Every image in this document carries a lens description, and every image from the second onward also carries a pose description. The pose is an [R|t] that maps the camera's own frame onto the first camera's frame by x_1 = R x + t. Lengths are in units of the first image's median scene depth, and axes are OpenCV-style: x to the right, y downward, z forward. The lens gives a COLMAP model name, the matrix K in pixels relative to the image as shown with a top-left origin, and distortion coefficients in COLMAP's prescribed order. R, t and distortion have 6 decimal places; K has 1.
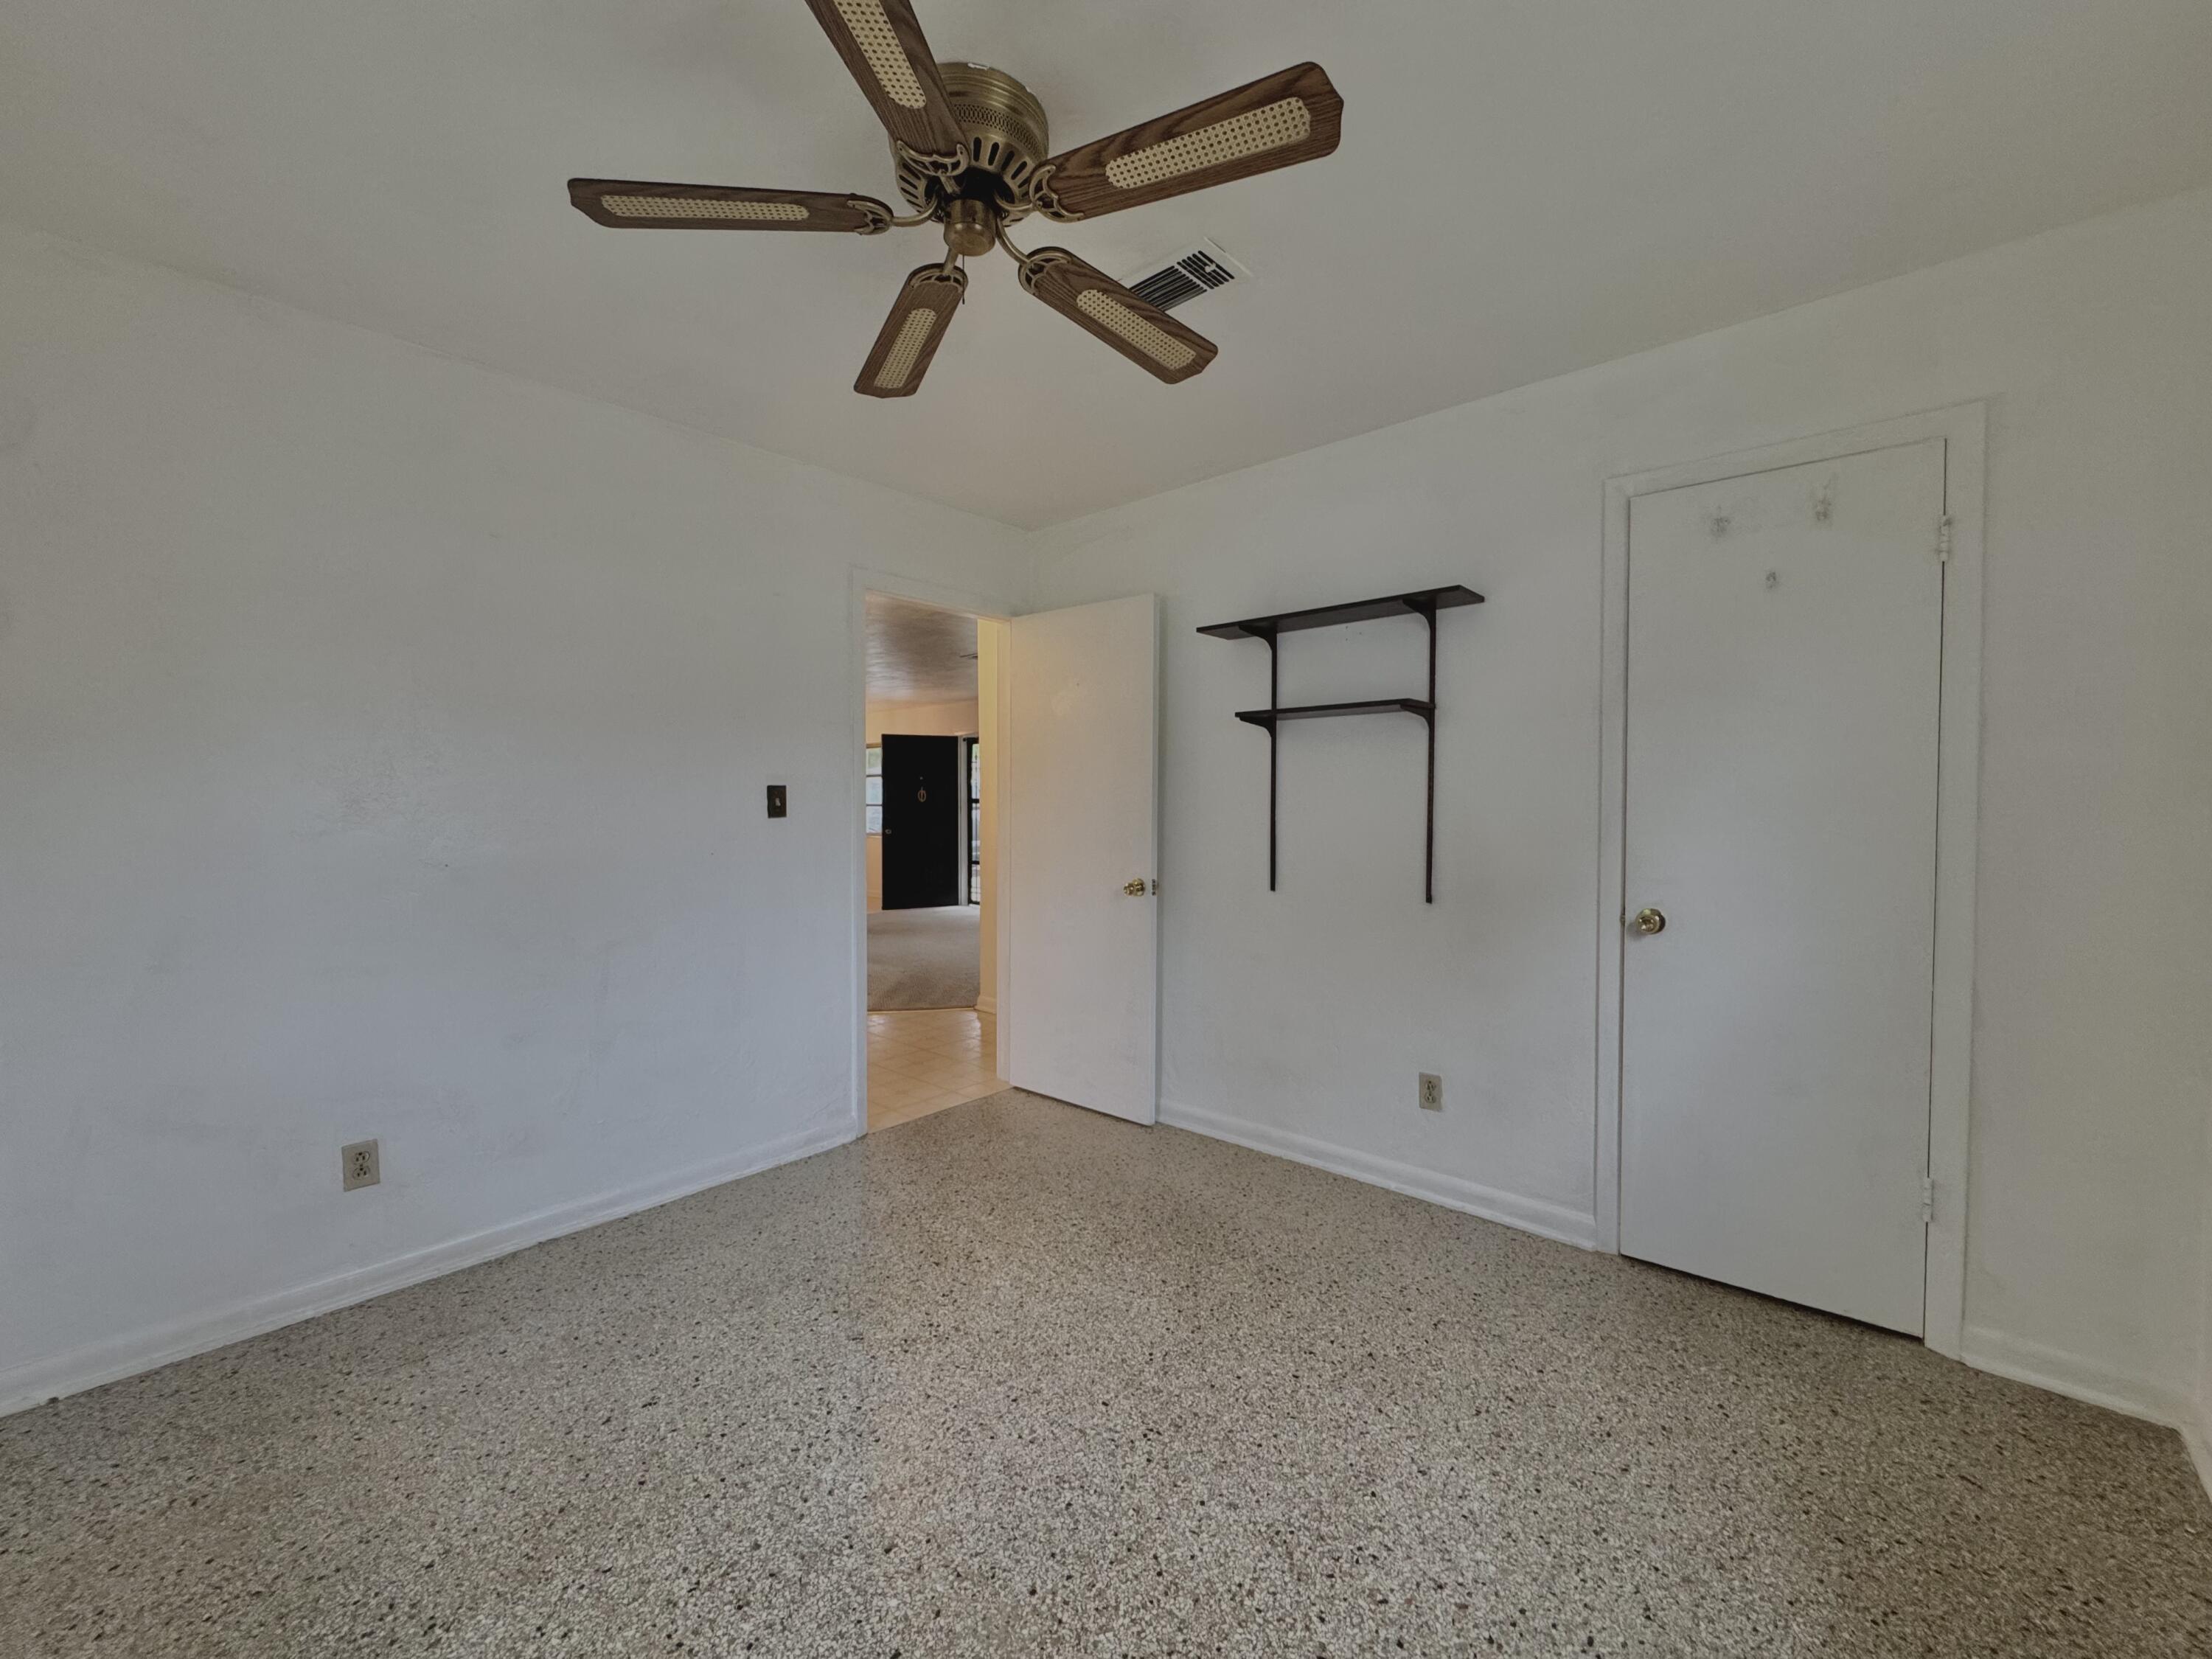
lens RADIAL K [[886.4, 0, 1106.0], [0, 886.4, 829.5], [0, 0, 1]] dist [-0.001809, -0.000250]
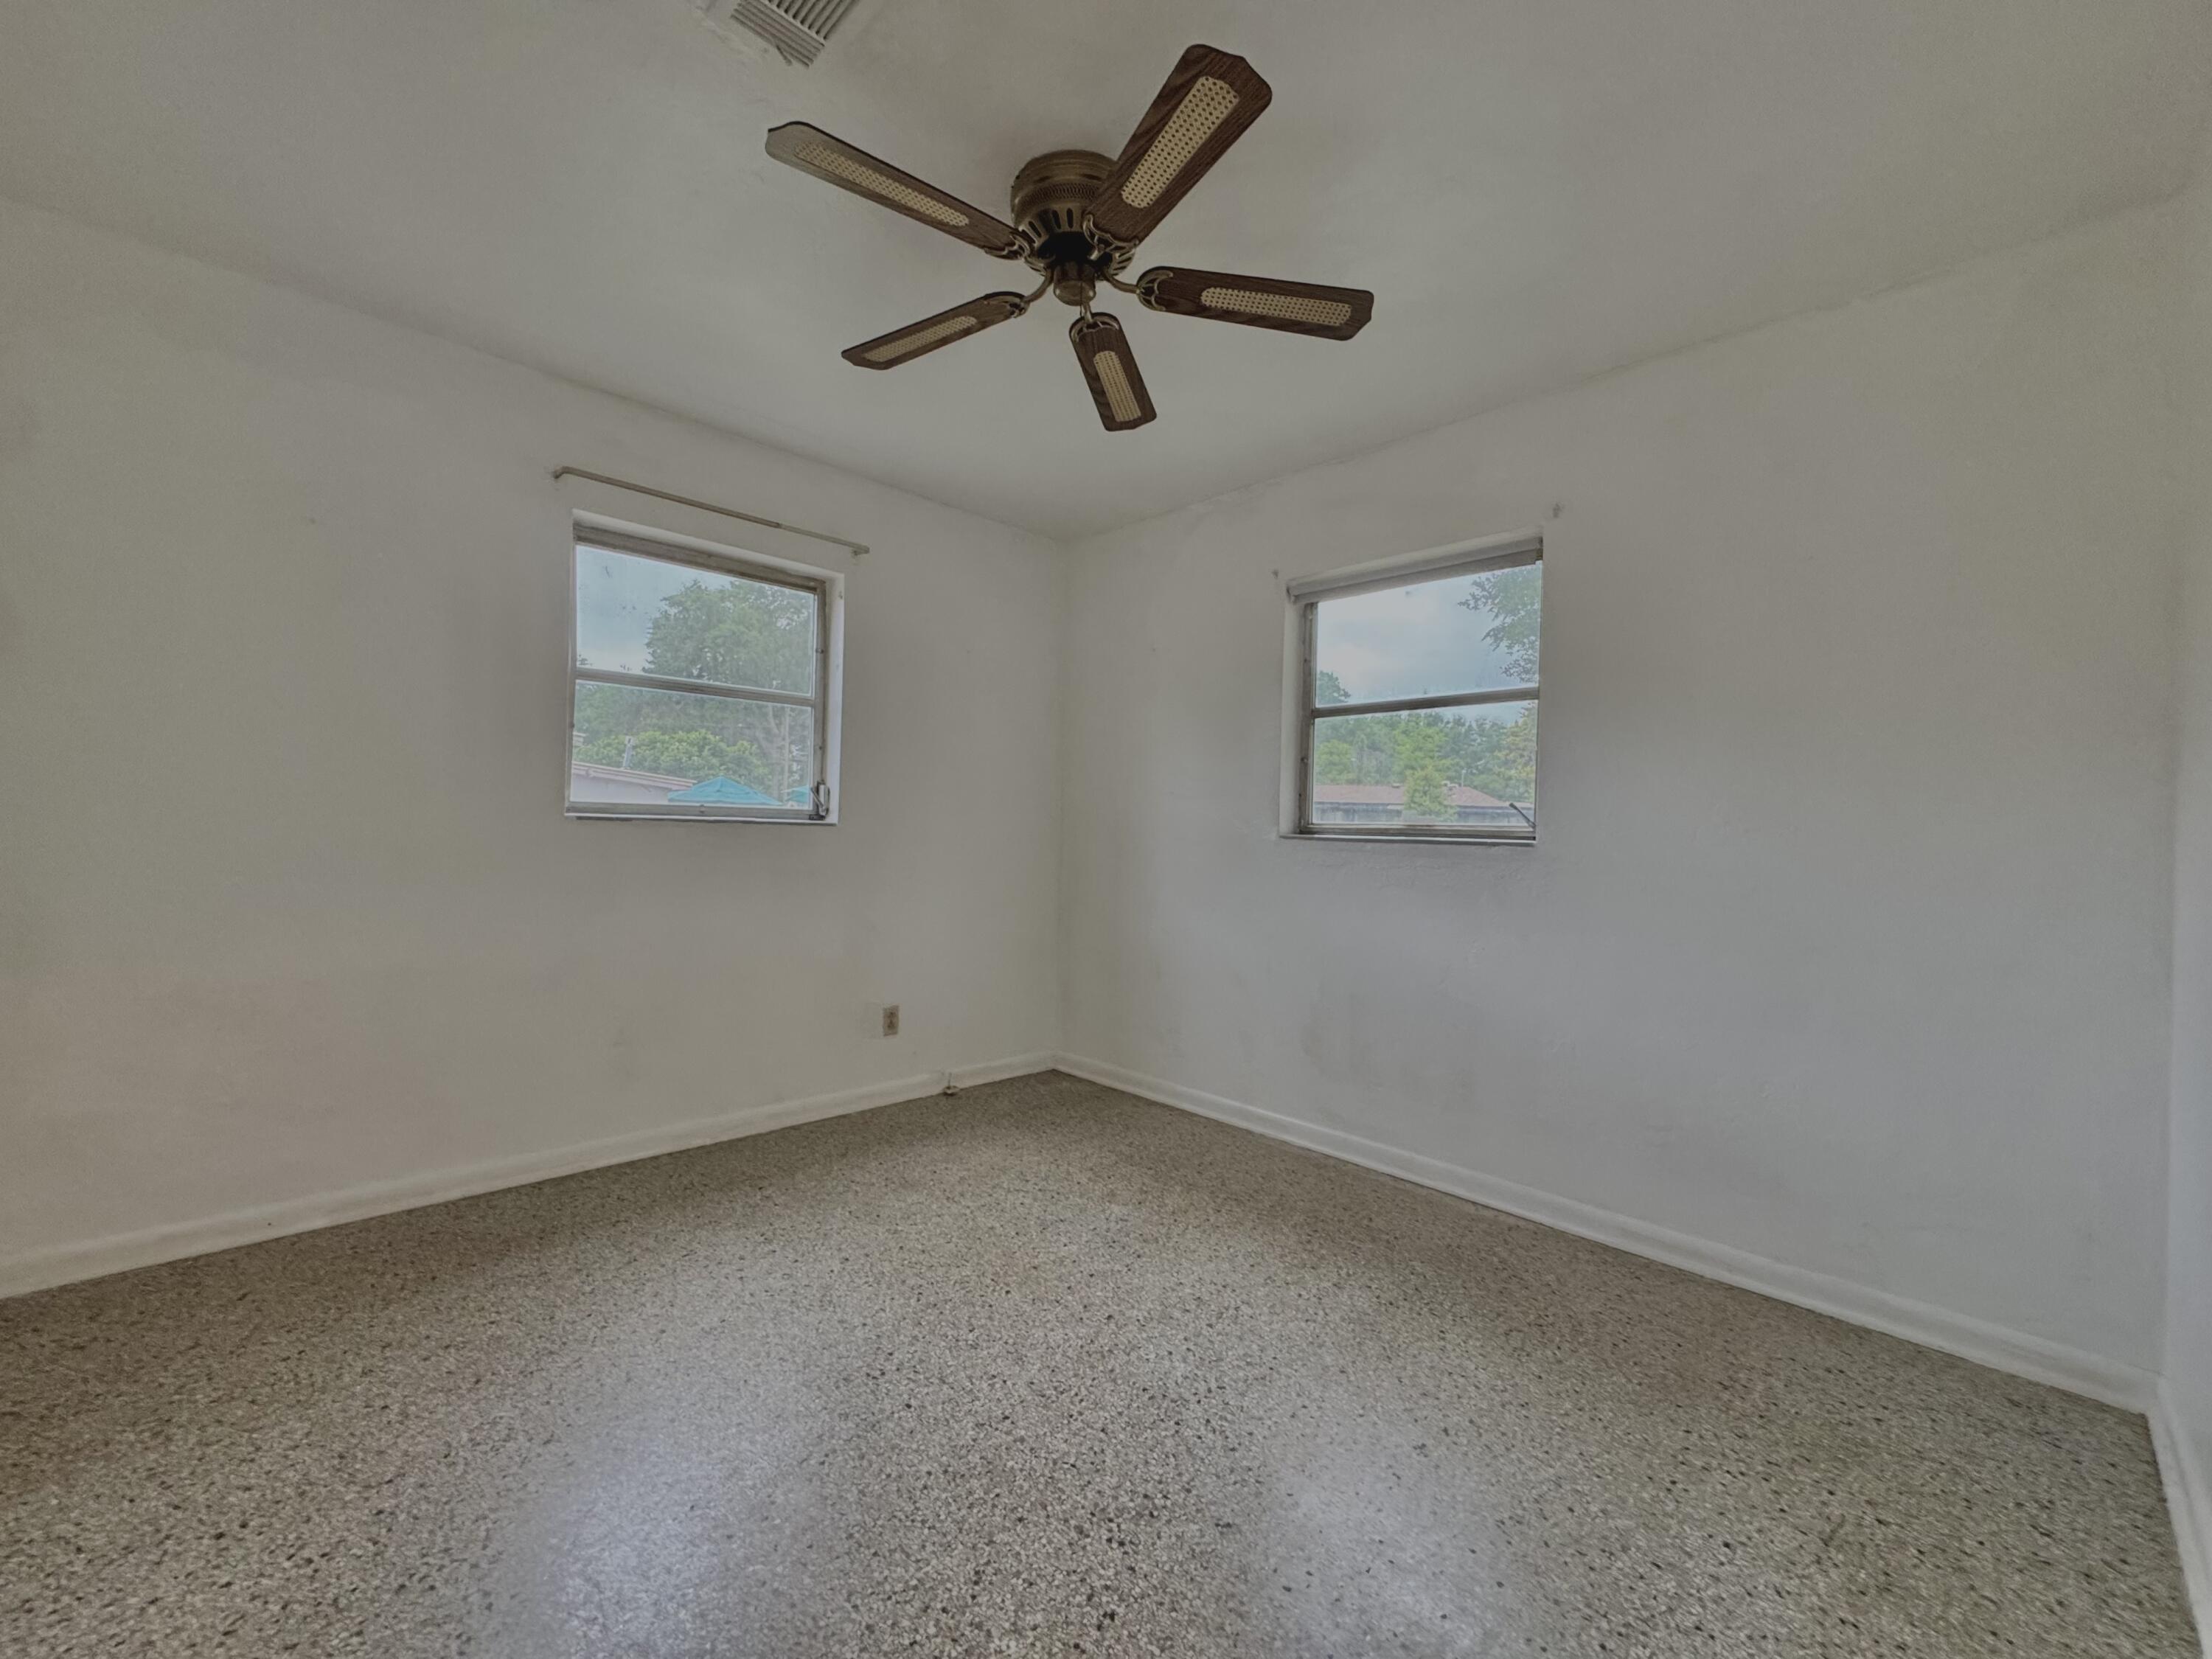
lens RADIAL K [[886.4, 0, 1106.0], [0, 886.4, 829.5], [0, 0, 1]] dist [-0.001809, -0.000250]
pose [[-0.997758, -0.025442, 0.061905, -0.241624], [-0.023737, 0.999323, 0.028120, 0.022896], [-0.062578, 0.026588, -0.997686, 1.851071]]
